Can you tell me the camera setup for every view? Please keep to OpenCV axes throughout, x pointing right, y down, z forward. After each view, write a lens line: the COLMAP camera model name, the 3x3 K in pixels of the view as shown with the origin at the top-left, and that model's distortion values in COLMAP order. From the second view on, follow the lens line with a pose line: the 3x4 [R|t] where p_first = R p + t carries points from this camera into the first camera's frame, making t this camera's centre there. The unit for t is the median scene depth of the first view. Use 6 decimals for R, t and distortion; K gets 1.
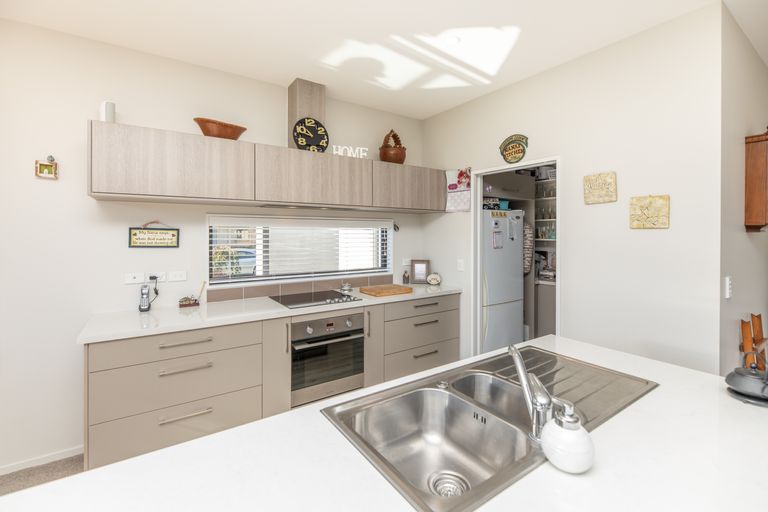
lens RADIAL K [[332.9, 0, 383.0], [0, 332.9, 234.6], [0, 0, 1]] dist [-0.000876, -0.000085]
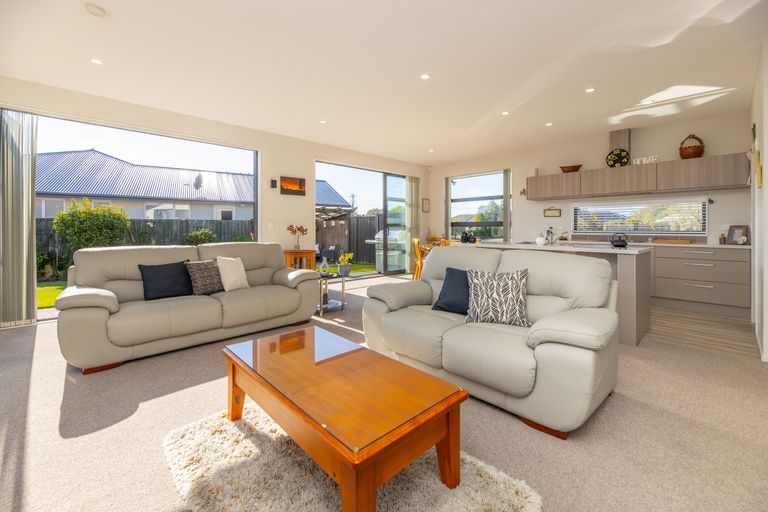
lens RADIAL K [[332.9, 0, 383.0], [0, 332.9, 234.6], [0, 0, 1]] dist [-0.000876, -0.000085]
pose [[0.164994, 0.013980, -0.986195, 1.536491], [-0.001967, 0.999902, 0.013845, 0.129963], [0.986293, -0.000344, 0.165006, -0.703080]]
